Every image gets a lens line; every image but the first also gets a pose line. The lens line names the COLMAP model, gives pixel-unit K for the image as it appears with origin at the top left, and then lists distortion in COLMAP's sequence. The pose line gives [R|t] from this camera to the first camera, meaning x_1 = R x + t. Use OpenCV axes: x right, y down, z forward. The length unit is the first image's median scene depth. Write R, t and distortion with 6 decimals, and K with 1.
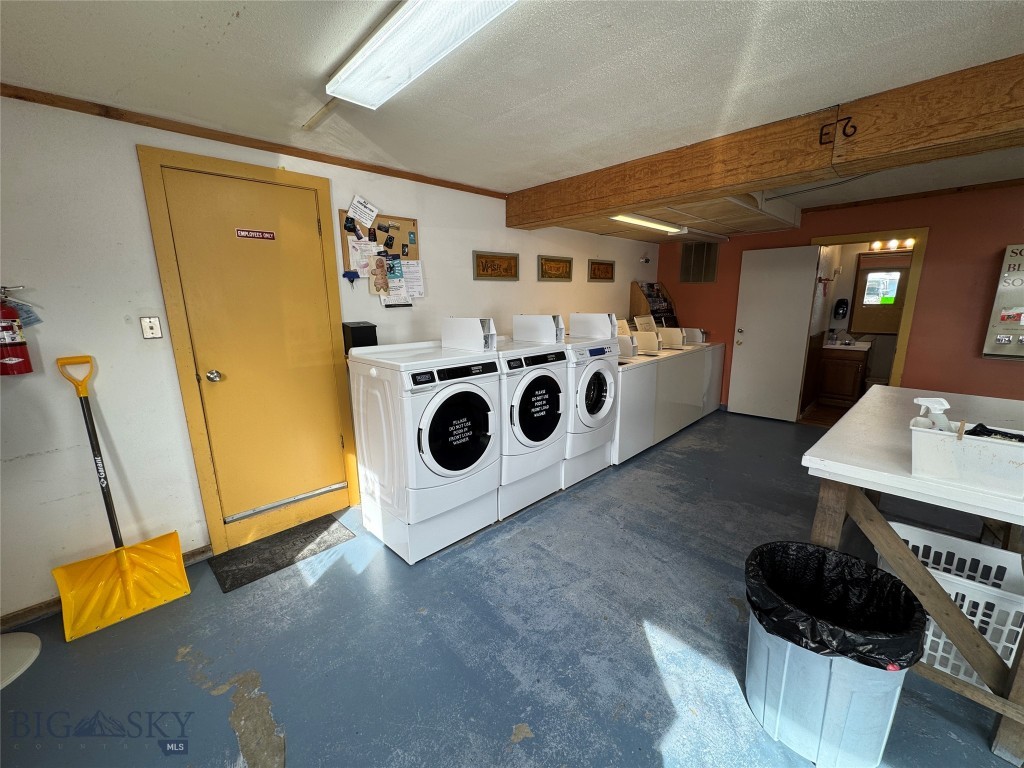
lens RADIAL K [[406.3, 0, 512.2], [0, 406.3, 384.1], [0, 0, 1]] dist [0.000367, -0.000219]
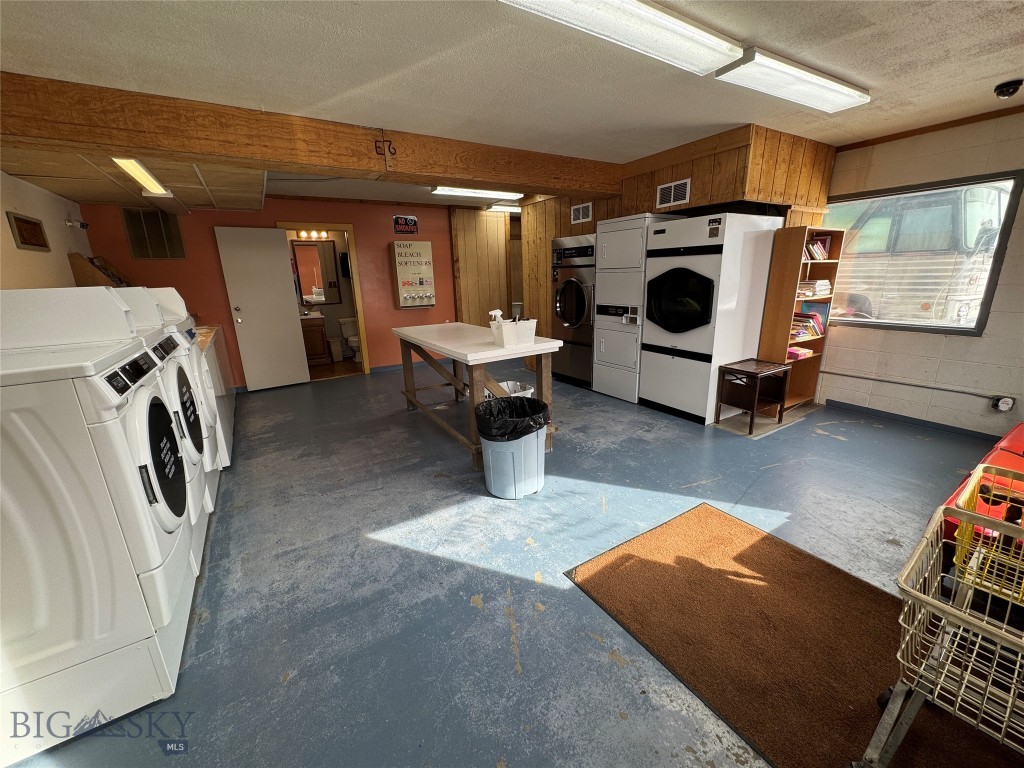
lens RADIAL K [[406.3, 0, 511.4], [0, 406.3, 384.4], [0, 0, 1]] dist [0.000367, -0.000219]
pose [[0.218996, -0.249595, 0.943262, -0.545276], [0.229003, 0.952874, 0.198971, 0.000718], [-0.948472, 0.172436, 0.265833, 0.258207]]
